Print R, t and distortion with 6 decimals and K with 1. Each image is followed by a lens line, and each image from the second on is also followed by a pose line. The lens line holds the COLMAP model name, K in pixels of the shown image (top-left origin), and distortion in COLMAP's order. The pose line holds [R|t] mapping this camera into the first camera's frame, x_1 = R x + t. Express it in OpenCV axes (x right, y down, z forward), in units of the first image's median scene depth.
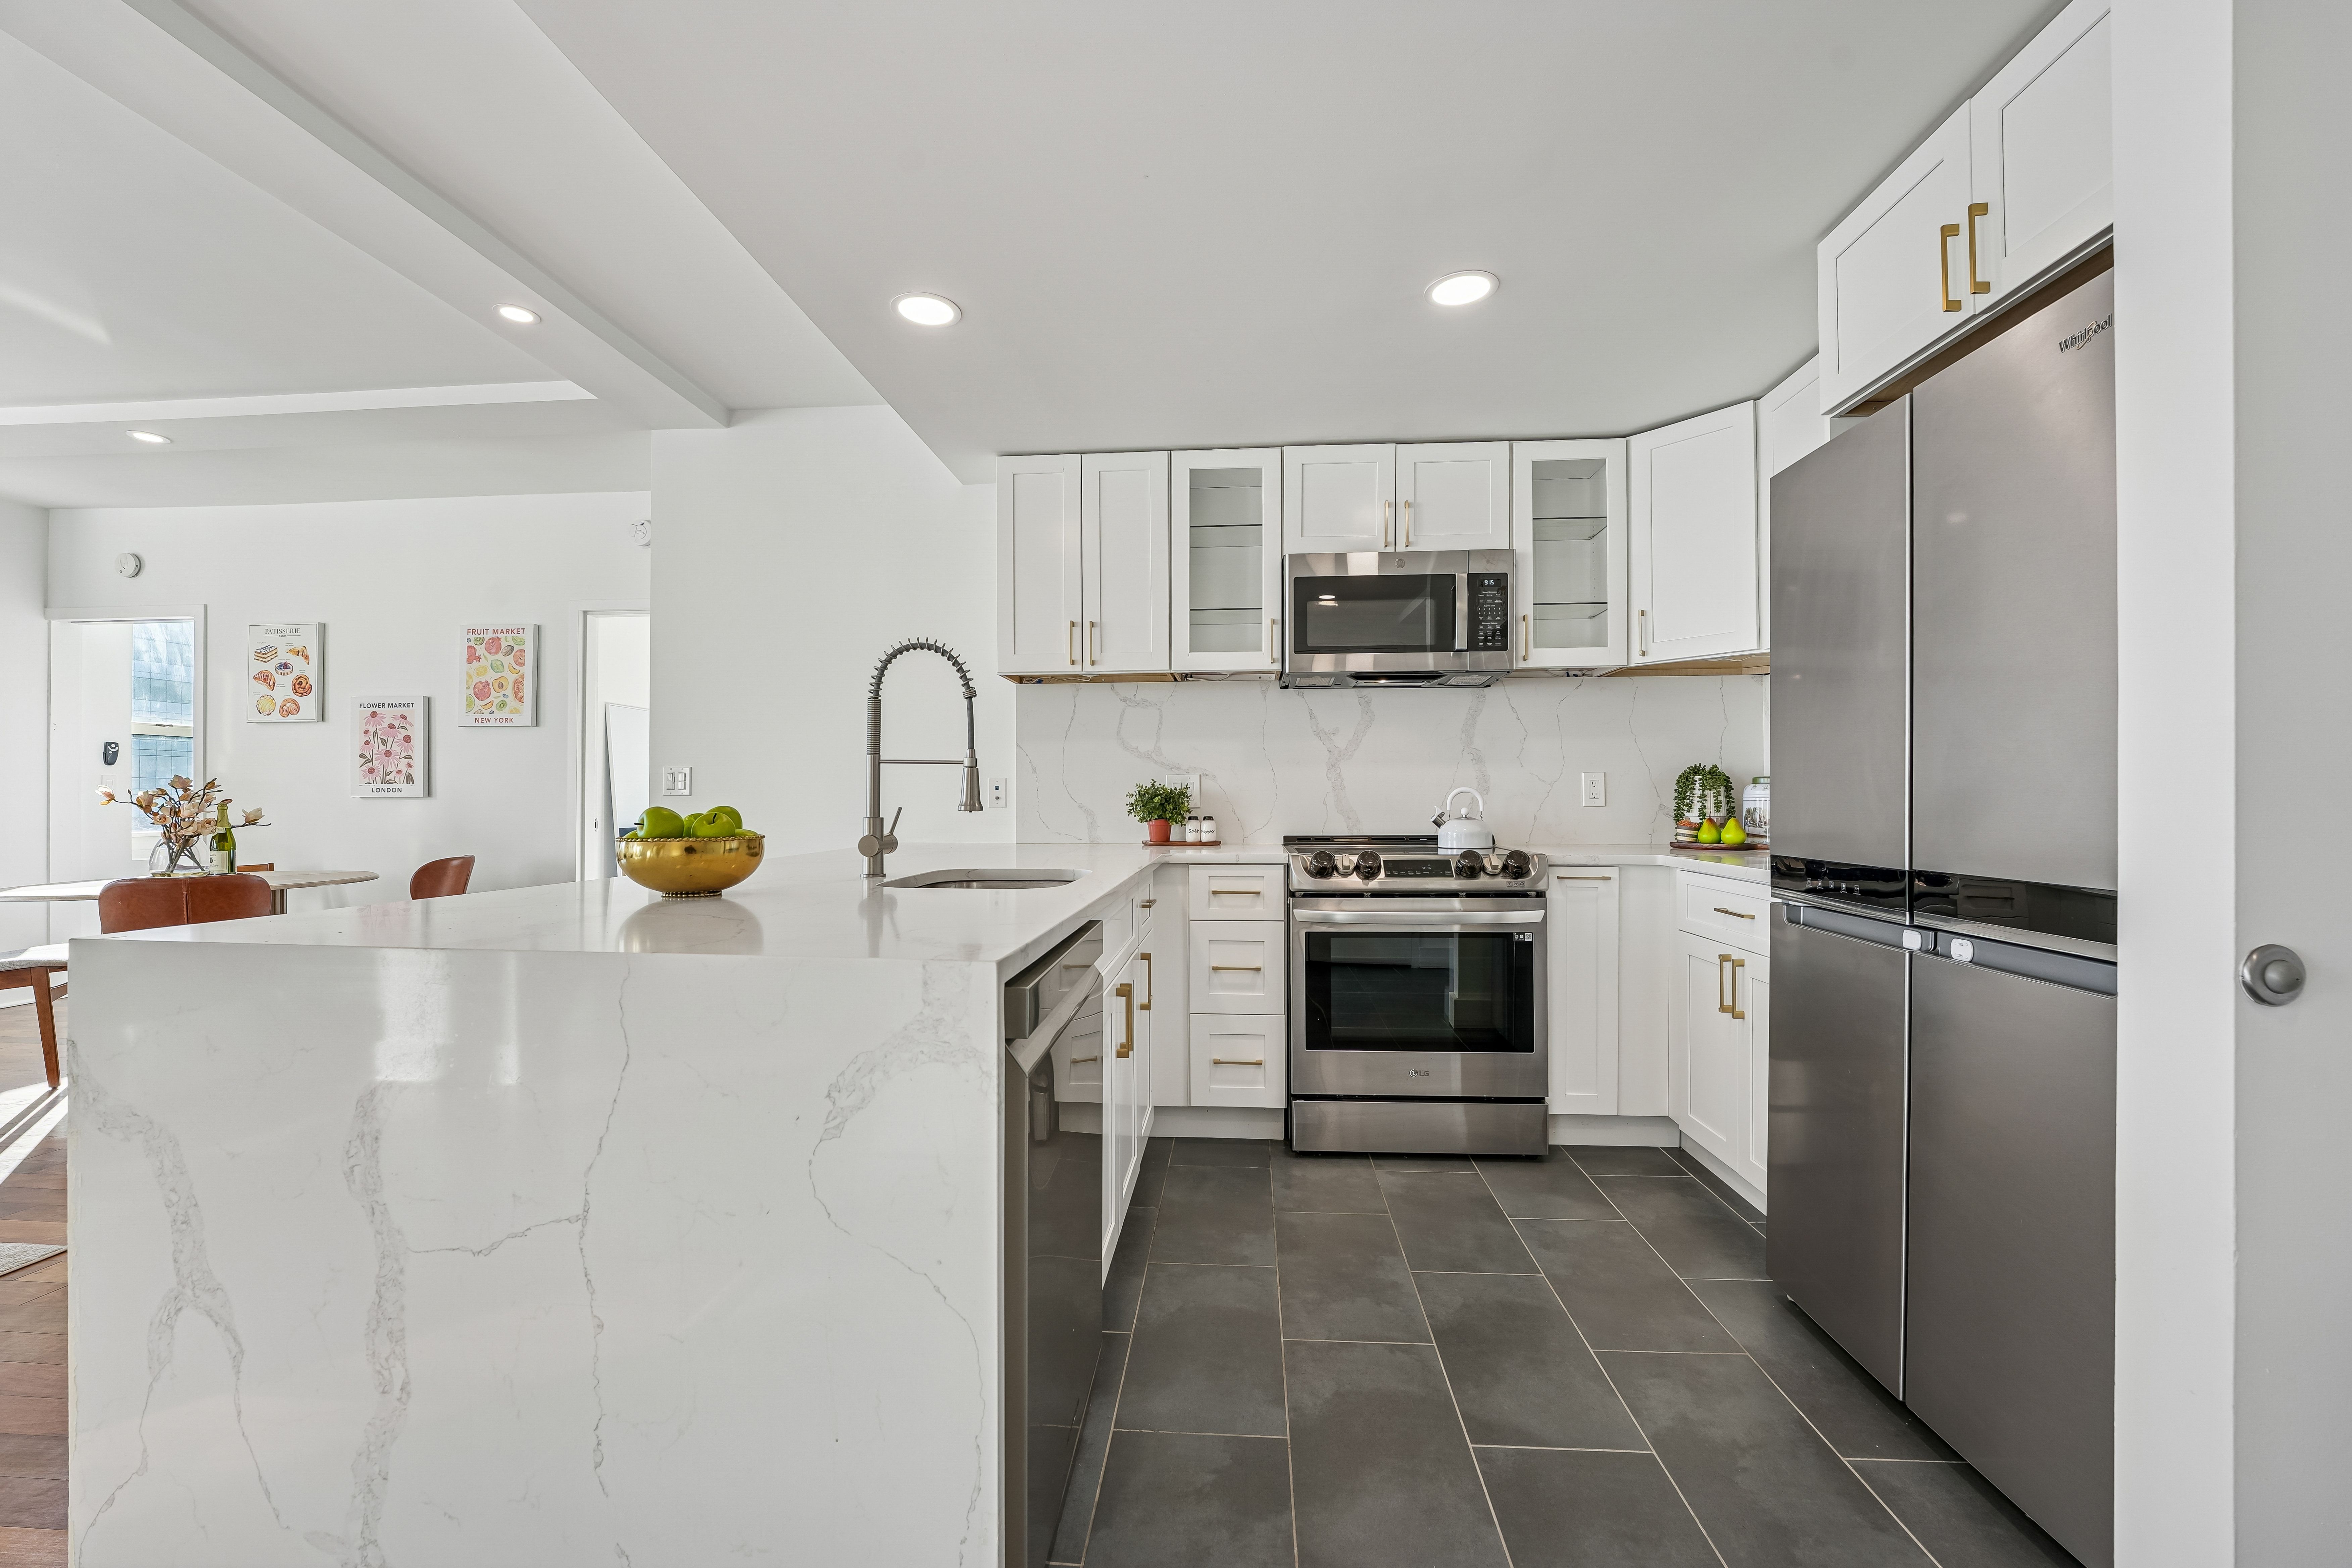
lens RADIAL K [[957.9, 0, 1184.3], [0, 957.9, 804.2], [0, 0, 1]] dist [-0.025665, -0.000092]
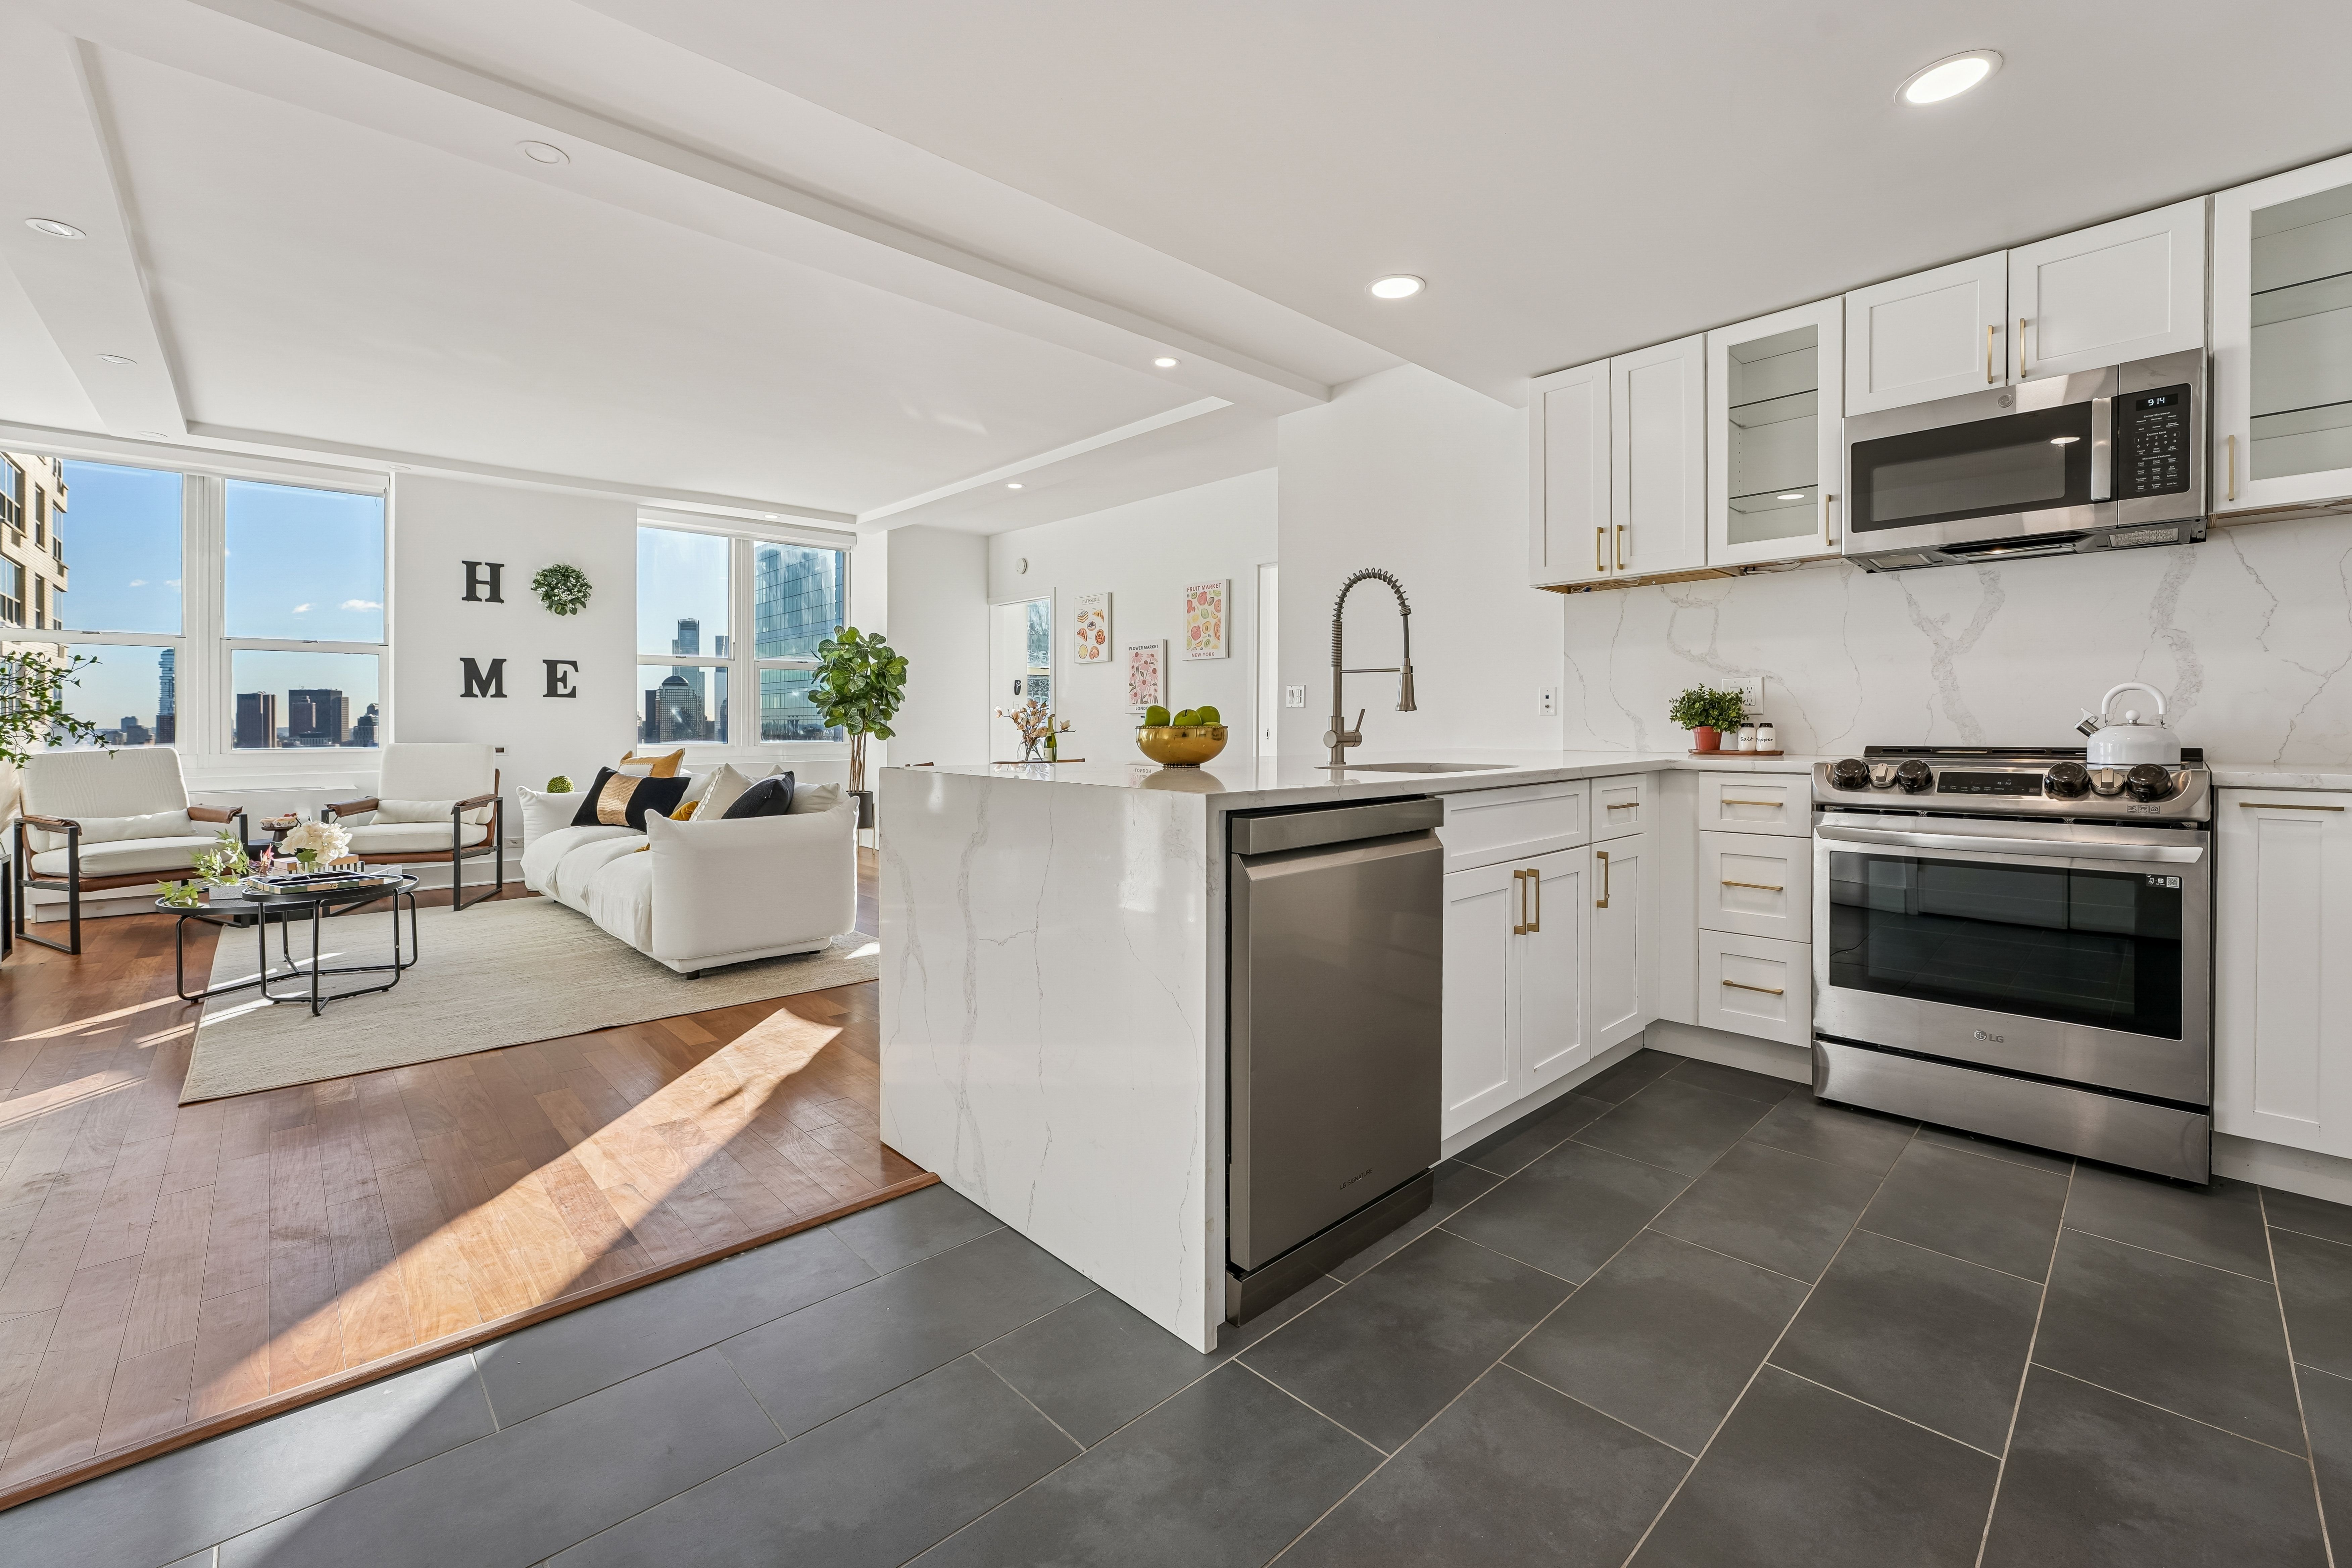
lens RADIAL K [[975.4, 0, 1178.0], [0, 975.4, 746.4], [0, 0, 1]] dist [-0.028250, 0.000003]
pose [[0.736384, 0.014054, -0.676418, 0.250380], [-0.000435, 0.999794, 0.020298, 0.017657], [0.676564, -0.014653, 0.736238, -0.050139]]
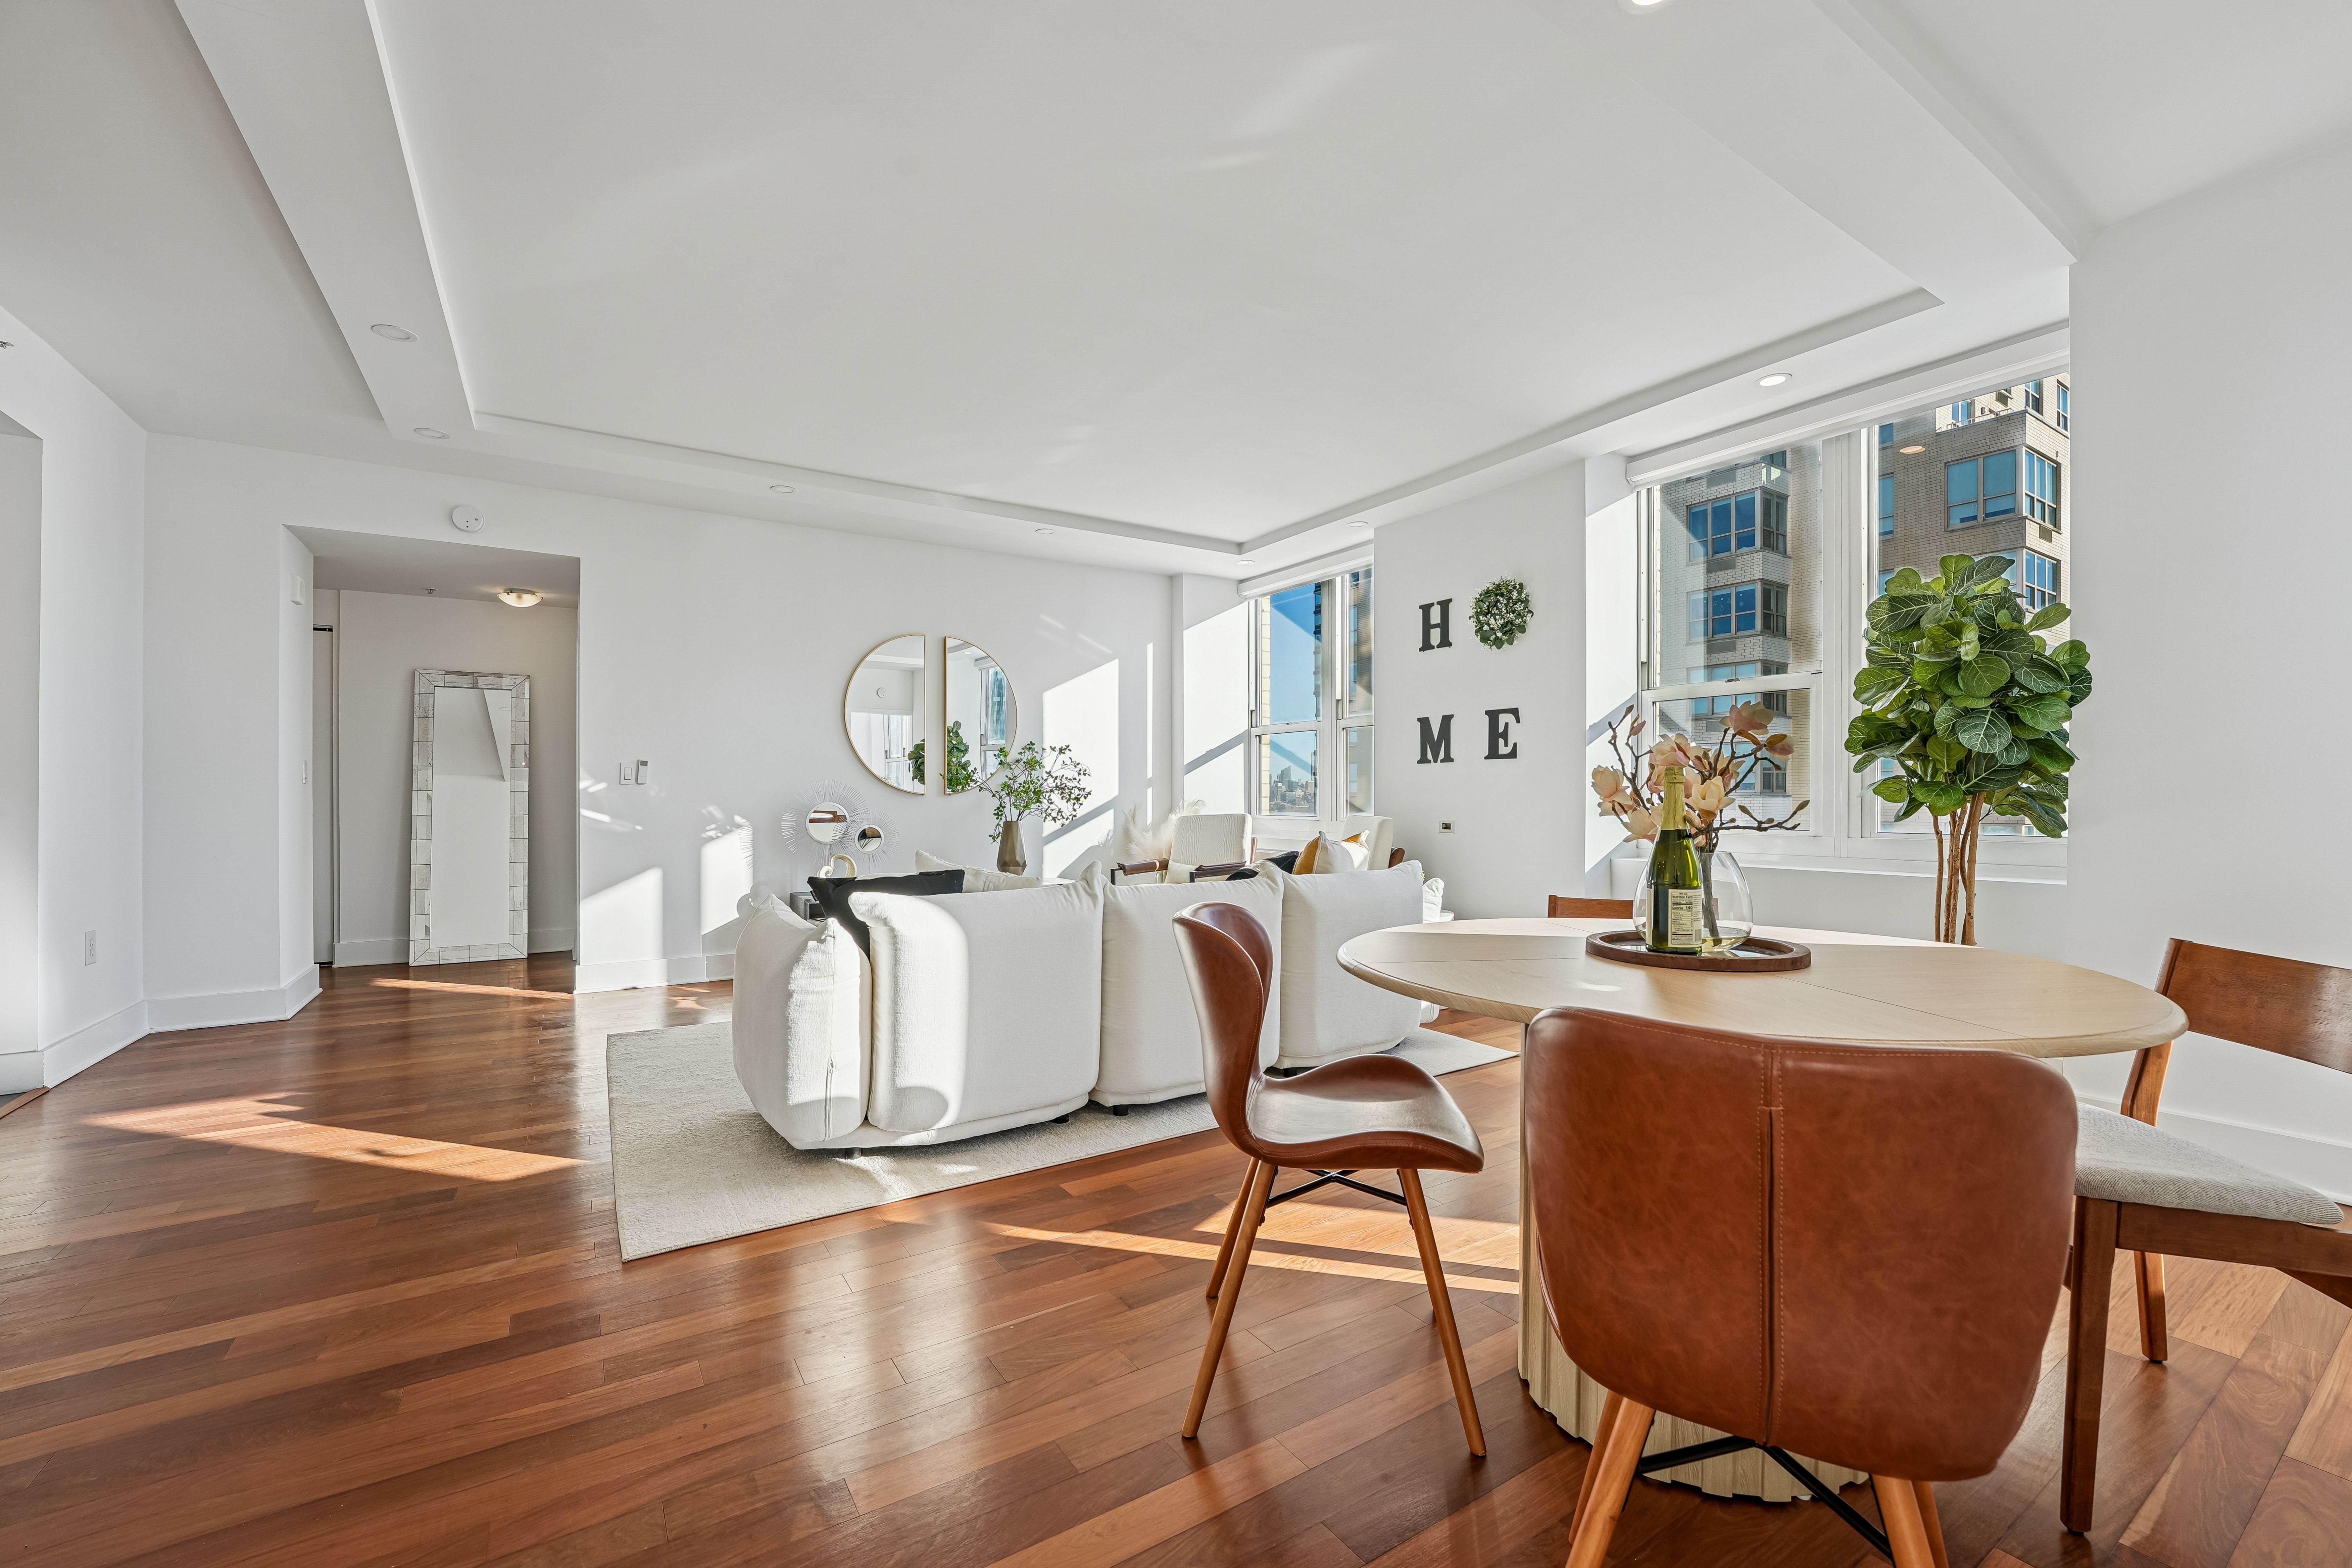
lens RADIAL K [[957.9, 0, 1184.3], [0, 957.9, 804.2], [0, 0, 1]] dist [-0.025665, -0.000092]
pose [[-0.807720, 0.007289, -0.589521, -0.752729], [0.000571, 0.999933, 0.011582, 0.010260], [0.589566, 0.009018, -0.807670, 1.429388]]
